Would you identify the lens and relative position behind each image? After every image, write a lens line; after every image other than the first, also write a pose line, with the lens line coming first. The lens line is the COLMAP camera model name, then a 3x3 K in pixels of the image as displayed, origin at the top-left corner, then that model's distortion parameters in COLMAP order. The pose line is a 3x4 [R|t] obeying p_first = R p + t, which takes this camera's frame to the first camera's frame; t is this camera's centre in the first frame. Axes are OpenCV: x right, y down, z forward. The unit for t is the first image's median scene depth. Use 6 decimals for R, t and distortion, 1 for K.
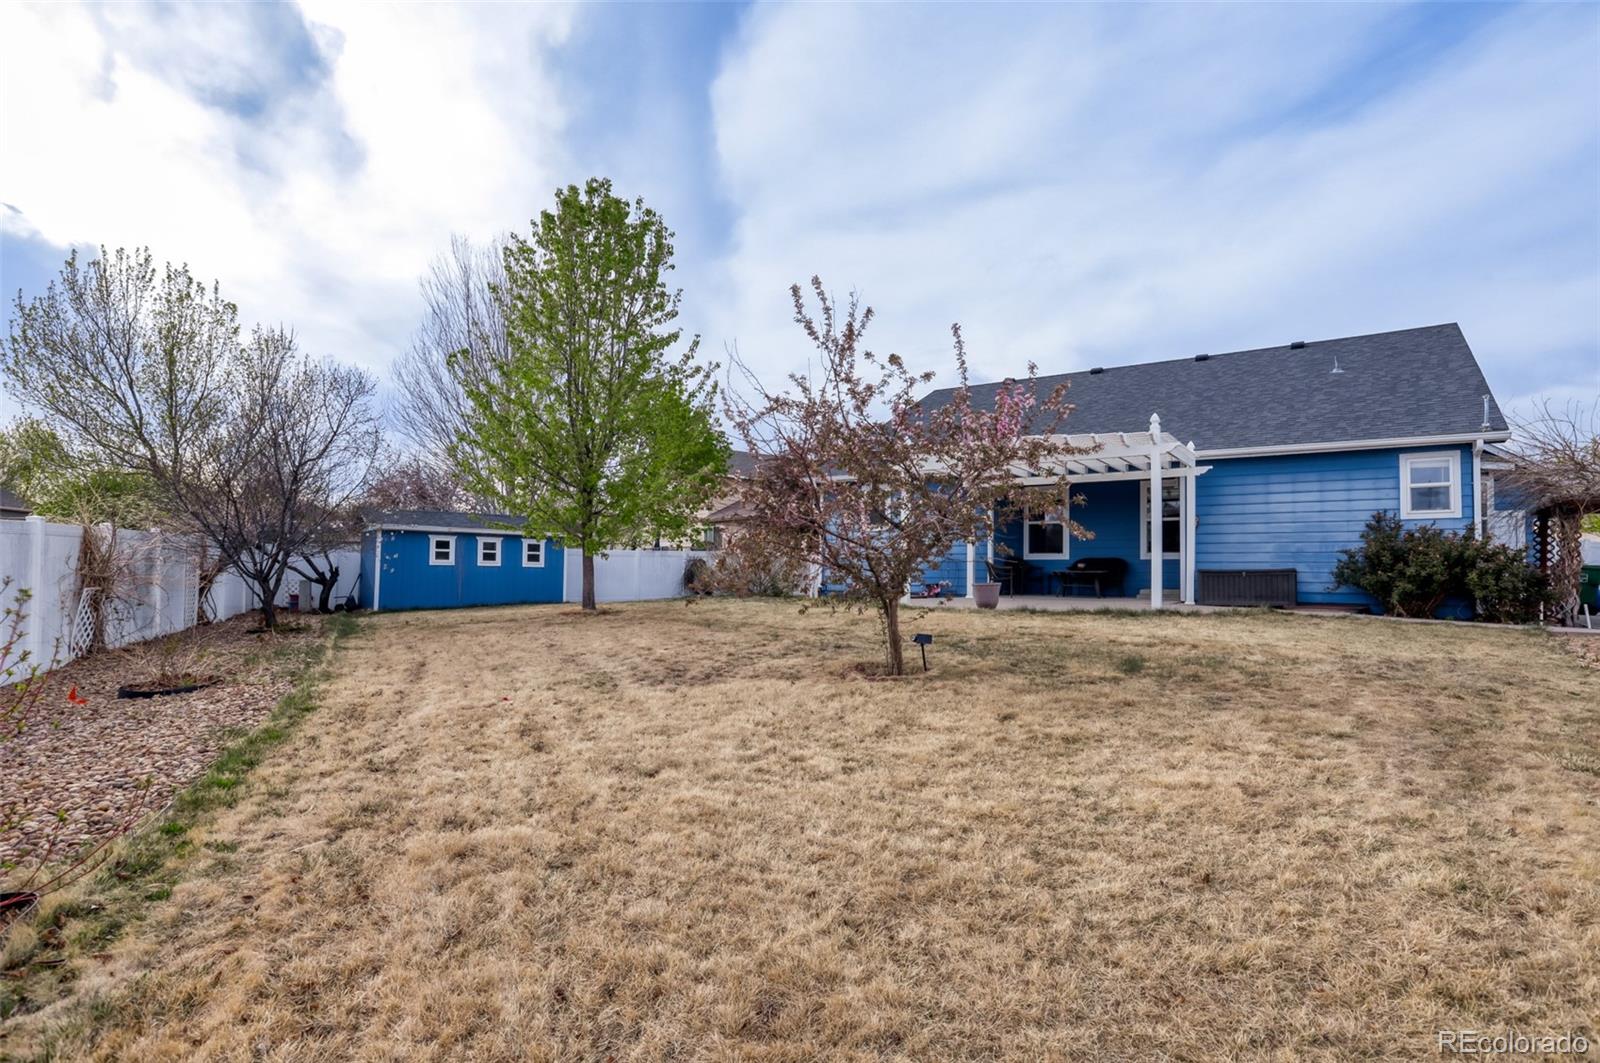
lens RADIAL K [[811.9, 0, 800.0], [0, 811.9, 531.5], [0, 0, 1]] dist [-0.000197, -0.000022]
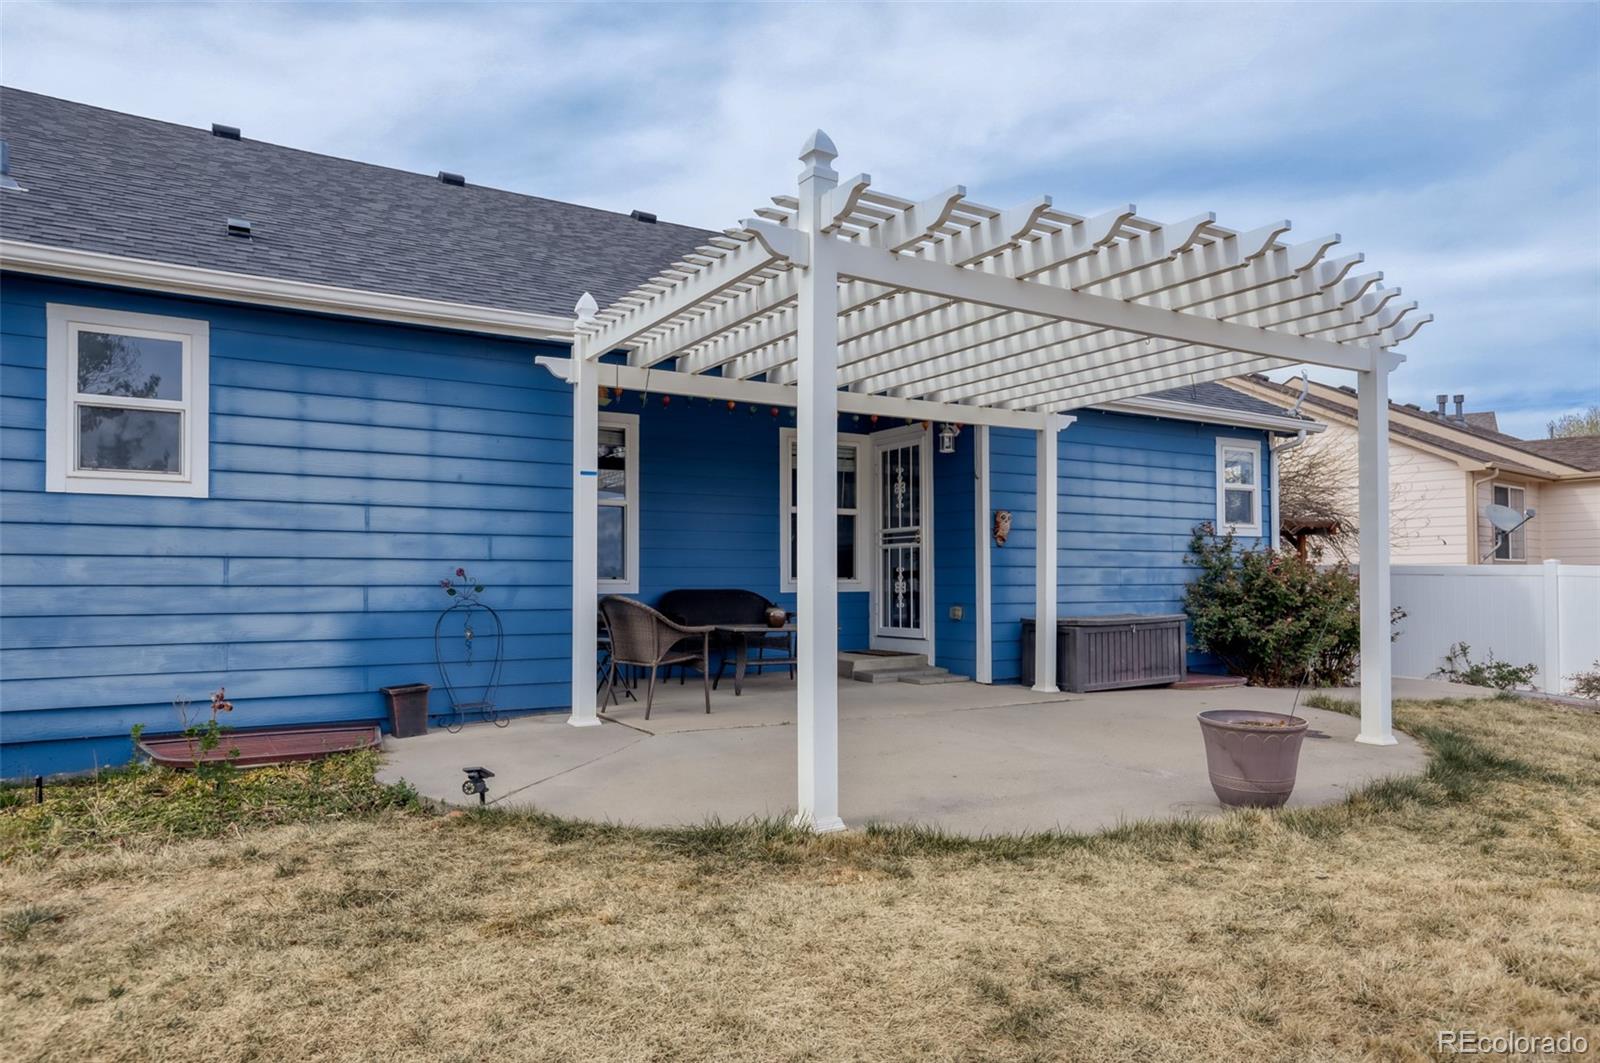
lens RADIAL K [[1061.5, 0, 800.0], [0, 1061.5, 531.5], [0, 0, 1]] dist [0.000754, 0.000026]
pose [[0.392690, 0.033309, 0.919067, -0.149898], [-0.042958, 0.998917, -0.017848, 0.009391], [-0.918667, -0.032472, 0.393696, 0.774719]]
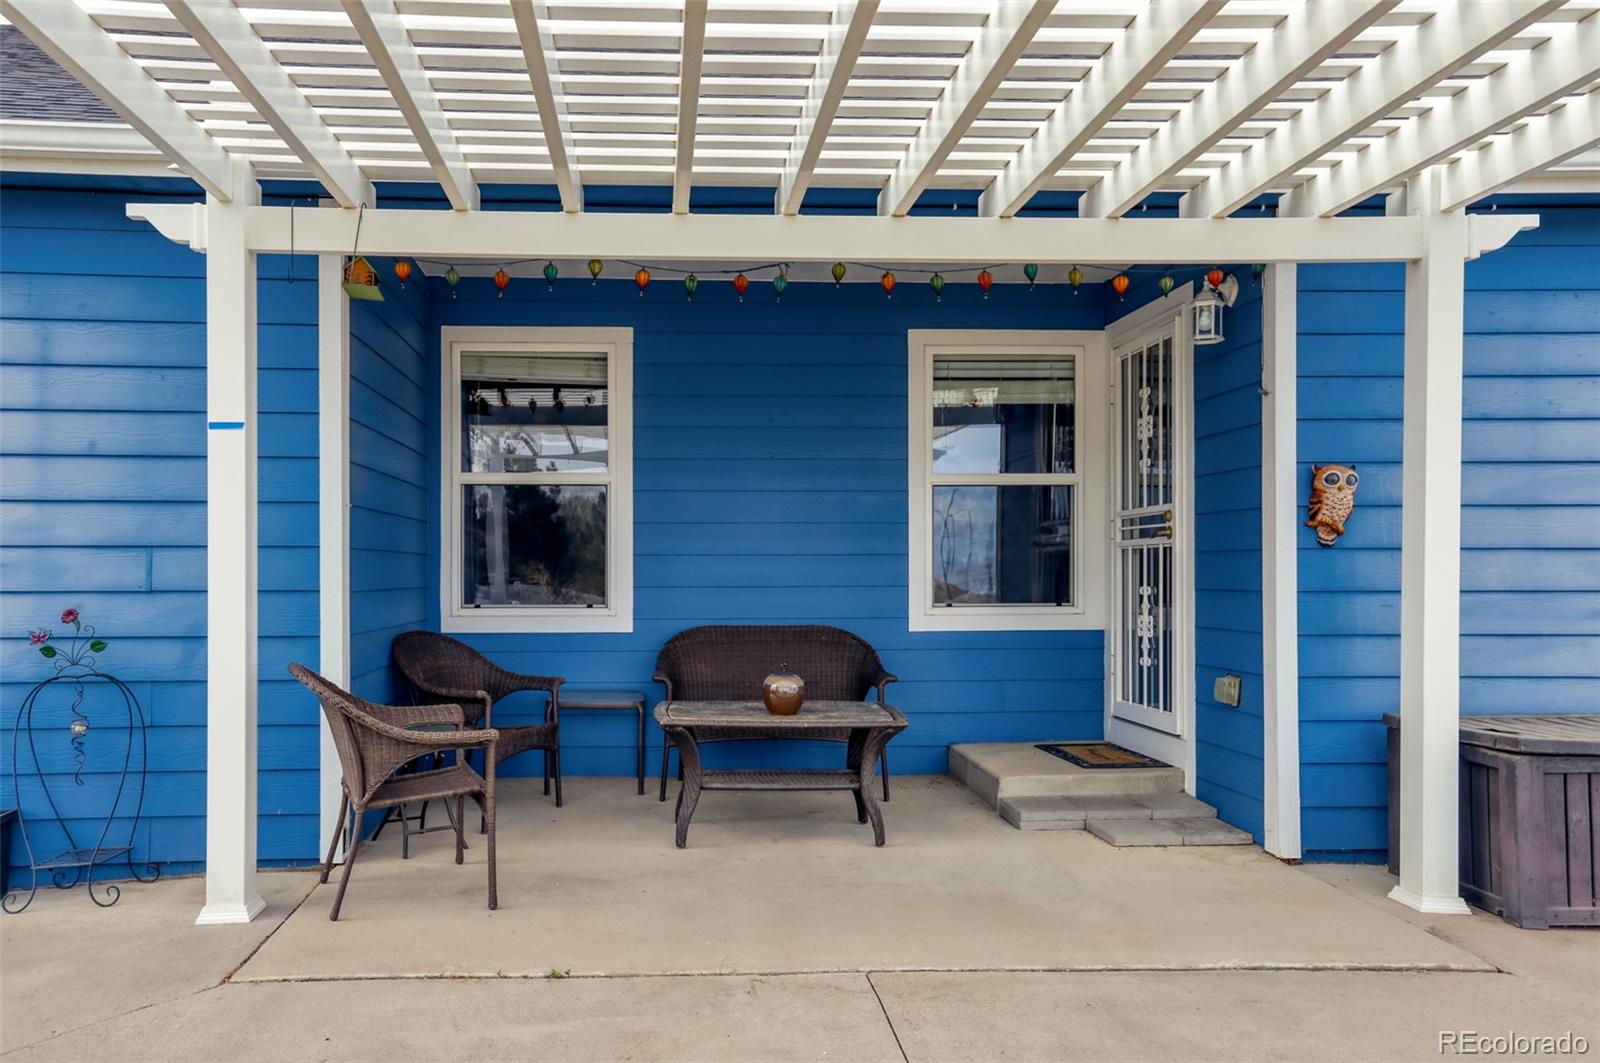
lens RADIAL K [[1200.2, 0, 708.2], [0, 1200.2, 546.4], [0, 0, 1]] dist [0.006722, 0.078459]
pose [[0.787248, 0.000018, 0.616636, 0.135621], [-0.022708, 0.999323, 0.028962, -0.002718], [-0.616218, -0.036803, 0.786715, 0.765722]]
